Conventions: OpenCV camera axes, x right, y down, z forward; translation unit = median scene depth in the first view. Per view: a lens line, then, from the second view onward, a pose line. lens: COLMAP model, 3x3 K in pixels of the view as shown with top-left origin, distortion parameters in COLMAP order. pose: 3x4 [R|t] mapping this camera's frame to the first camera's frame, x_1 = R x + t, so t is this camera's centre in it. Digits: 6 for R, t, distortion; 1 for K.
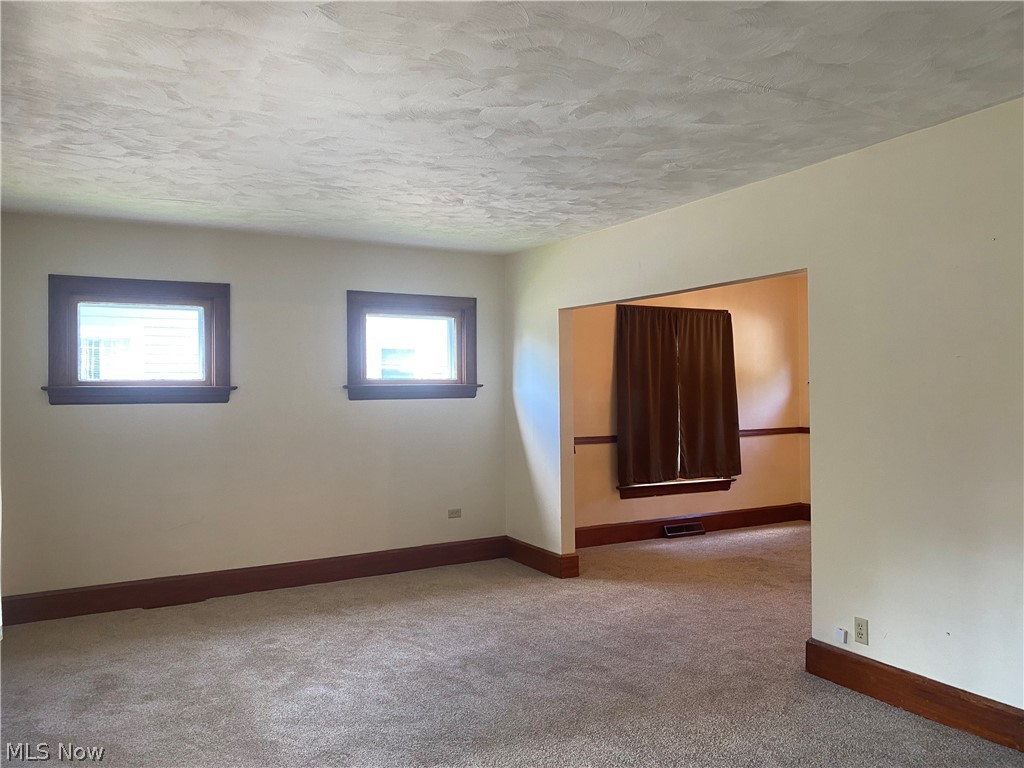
lens RADIAL K [[783.8, 0, 507.0], [0, 783.8, 386.2], [0, 0, 1]] dist [0.034960, -0.017247]
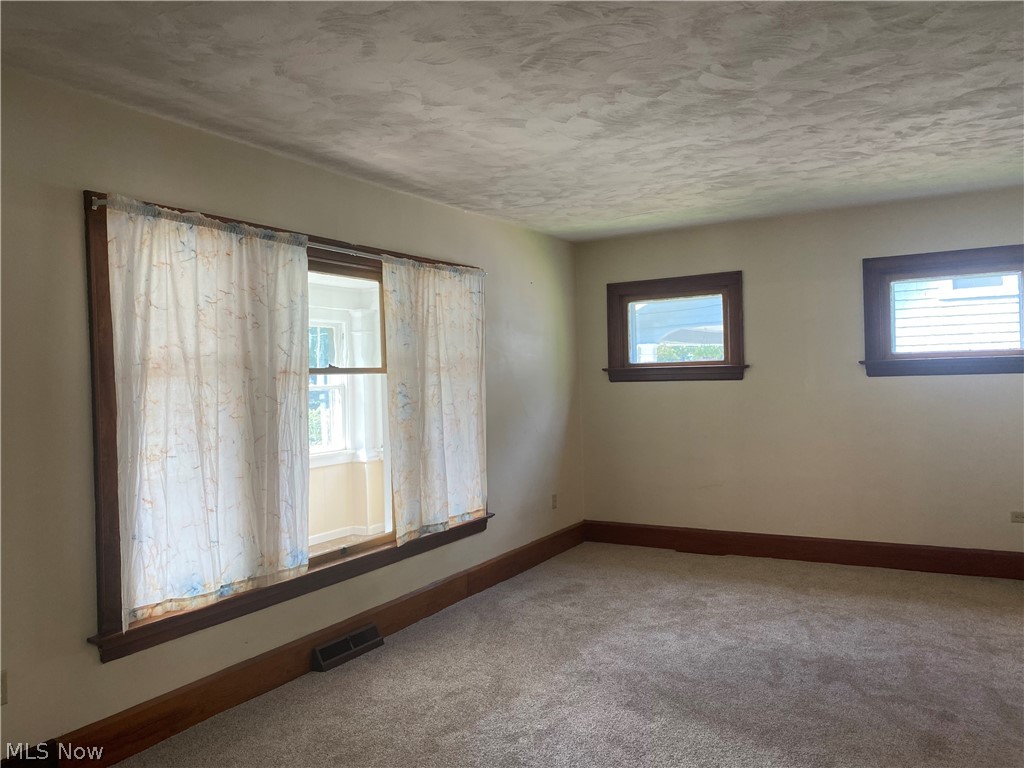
lens RADIAL K [[783.8, 0, 504.4], [0, 783.8, 377.7], [0, 0, 1]] dist [0.034960, -0.017247]
pose [[0.514102, -0.006228, -0.857707, 0.523660], [0.027543, 0.999578, 0.009251, -0.001584], [0.857287, -0.028380, 0.514056, 0.197275]]
